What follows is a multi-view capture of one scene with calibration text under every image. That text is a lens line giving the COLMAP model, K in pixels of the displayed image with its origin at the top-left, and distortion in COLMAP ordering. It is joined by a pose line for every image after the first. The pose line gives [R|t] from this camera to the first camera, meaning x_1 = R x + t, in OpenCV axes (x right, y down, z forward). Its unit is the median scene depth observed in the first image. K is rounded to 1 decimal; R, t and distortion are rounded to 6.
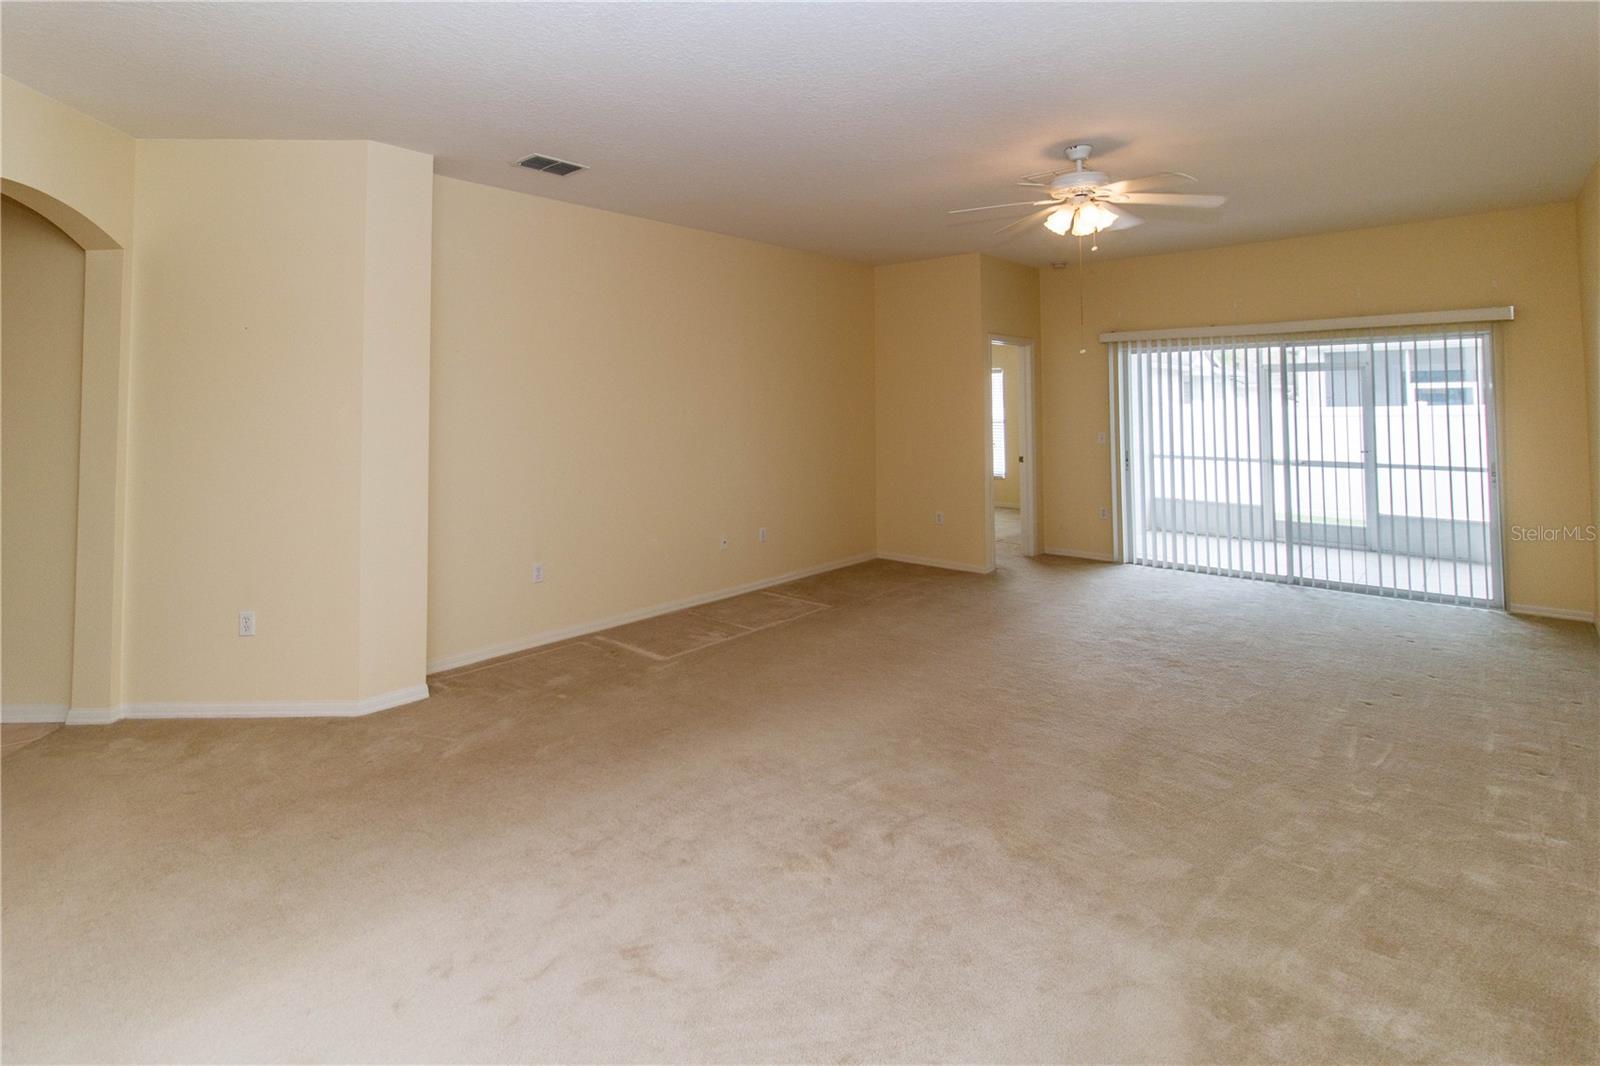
lens RADIAL K [[762.0, 0, 807.4], [0, 762.0, 428.6], [0, 0, 1]] dist [0.000583, -0.000105]
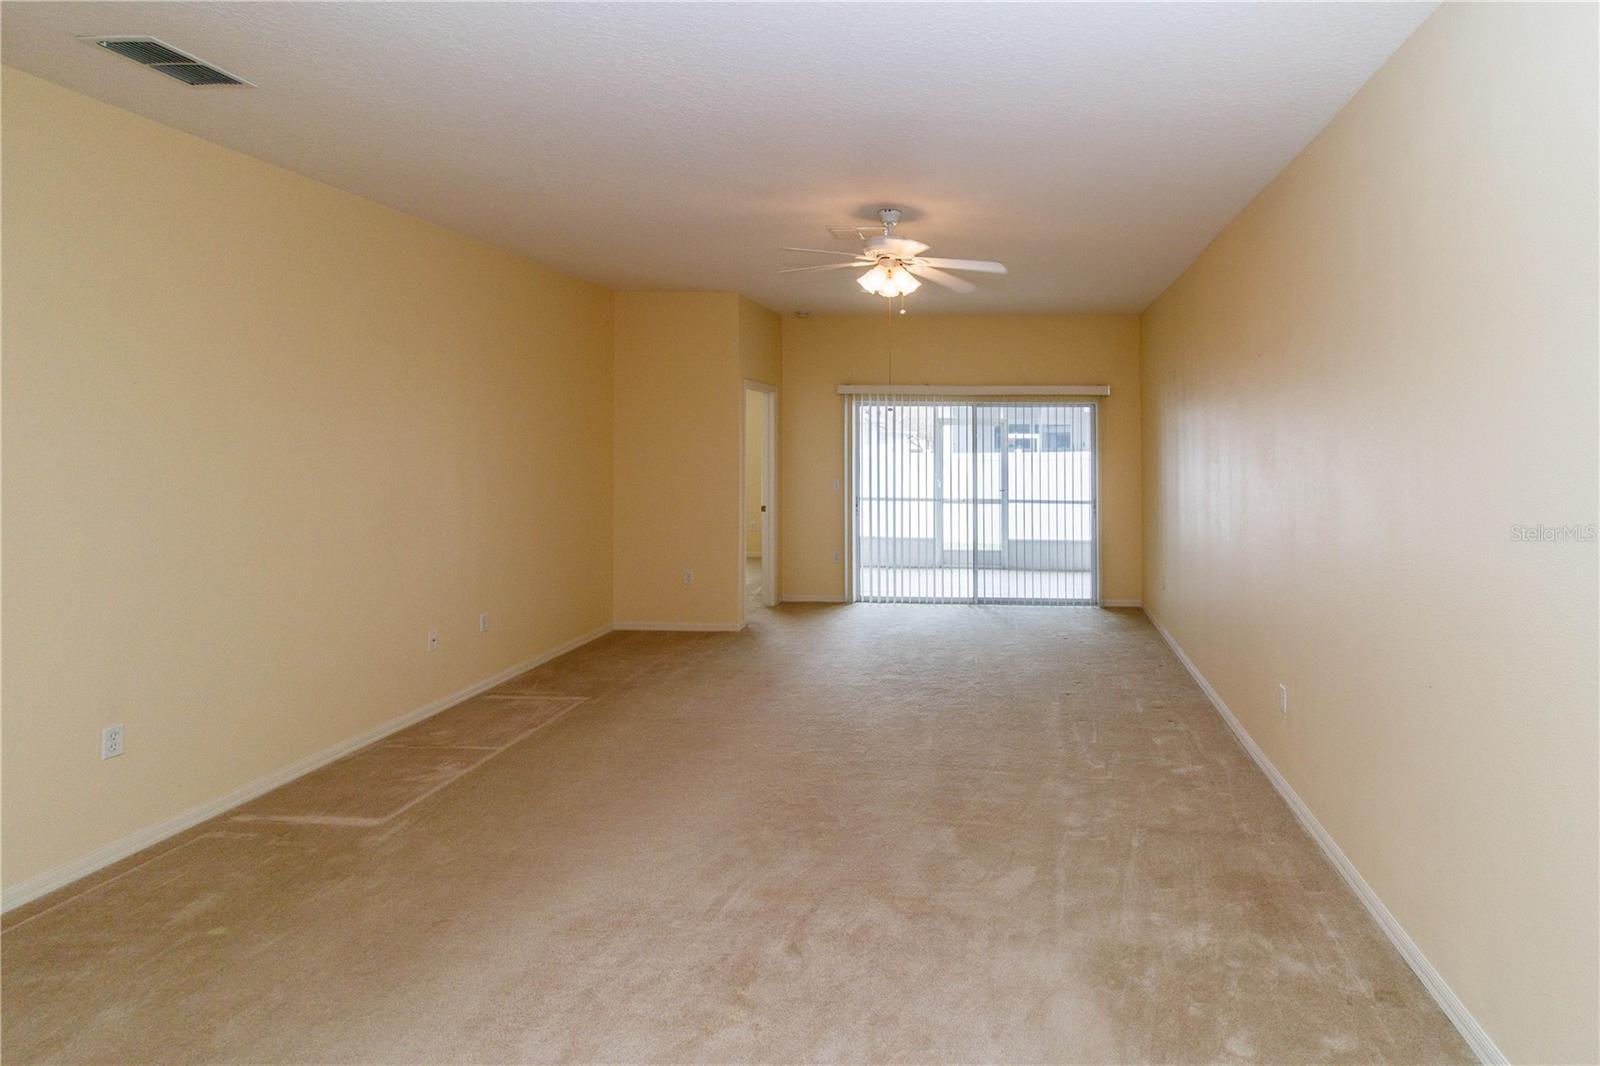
lens RADIAL K [[785.6, 0, 766.3], [0, 785.6, 460.6], [0, 0, 1]] dist [0.000538, 0.000013]
pose [[0.781606, -0.015665, 0.623576, -0.383909], [0.000883, 0.999711, 0.024007, -0.050911], [-0.623772, -0.018214, 0.781394, 0.235970]]
